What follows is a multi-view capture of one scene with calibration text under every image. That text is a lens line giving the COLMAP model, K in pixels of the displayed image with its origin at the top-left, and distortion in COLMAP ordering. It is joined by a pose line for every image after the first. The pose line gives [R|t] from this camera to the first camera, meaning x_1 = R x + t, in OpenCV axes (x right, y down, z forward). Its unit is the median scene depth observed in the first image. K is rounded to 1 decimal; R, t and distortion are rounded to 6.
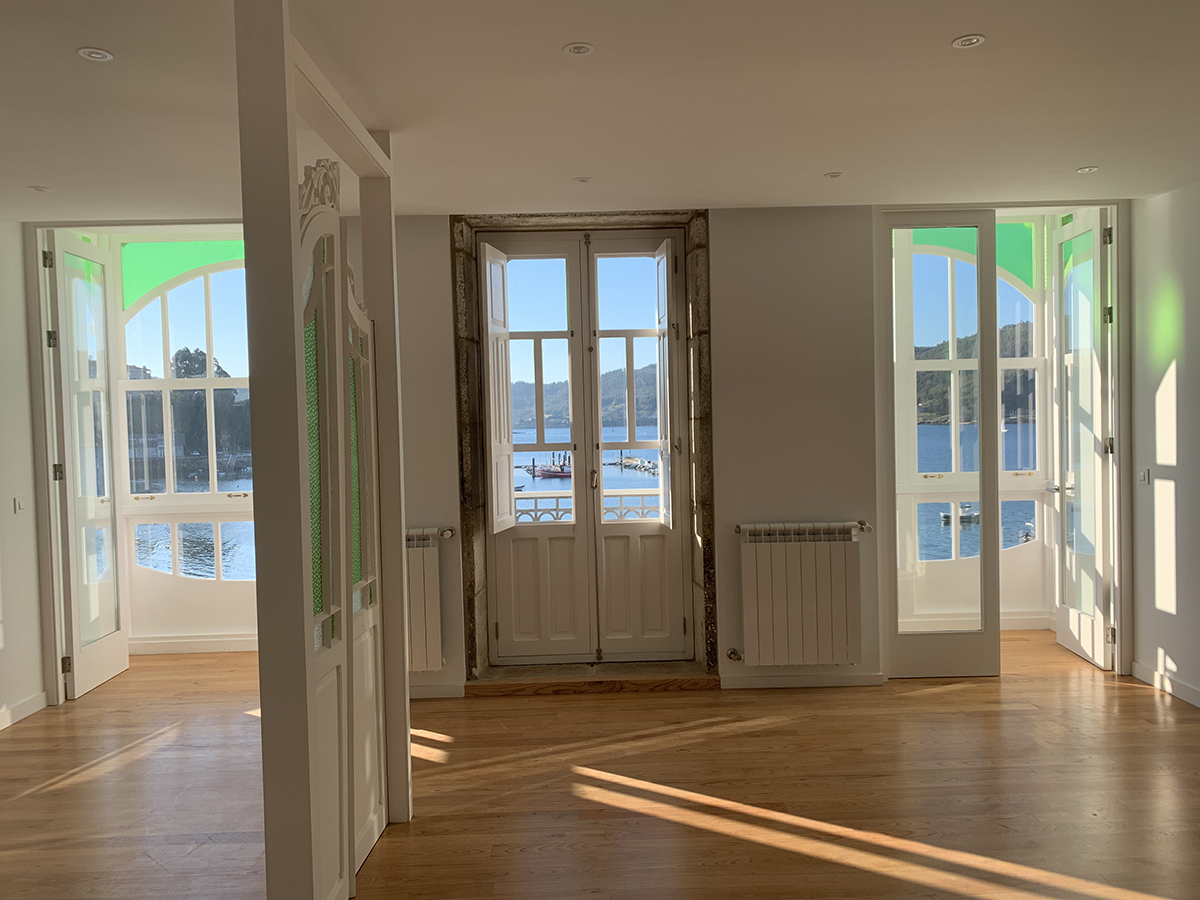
lens RADIAL K [[912.2, 0, 605.9], [0, 912.2, 445.7], [0, 0, 1]] dist [0.041563, -0.021680]
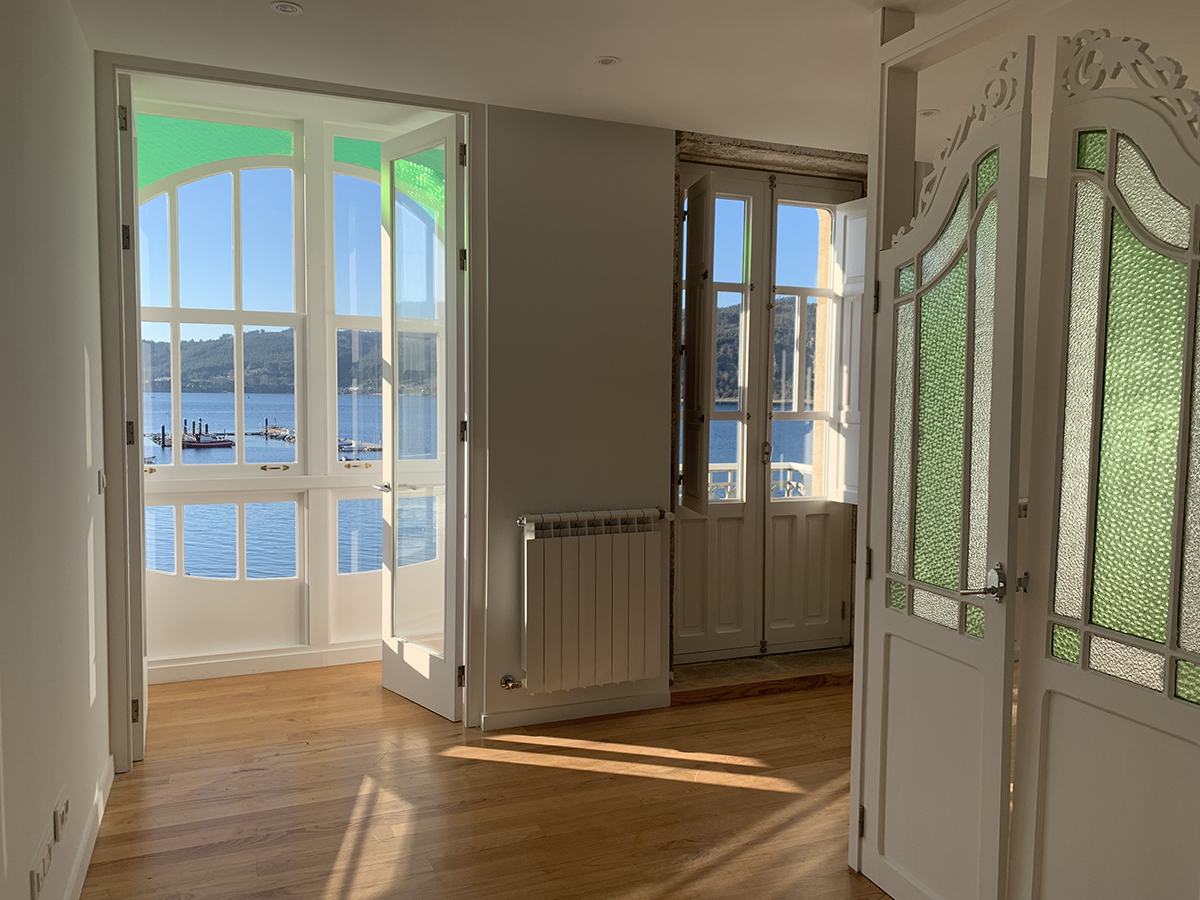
lens RADIAL K [[912.2, 0, 602.1], [0, 912.2, 447.7], [0, 0, 1]] dist [0.041563, -0.021680]
pose [[0.929752, 0.012543, 0.367972, -0.491455], [-0.024332, 0.999328, 0.027416, 0.010904], [-0.367381, -0.034444, 0.929432, 0.223652]]
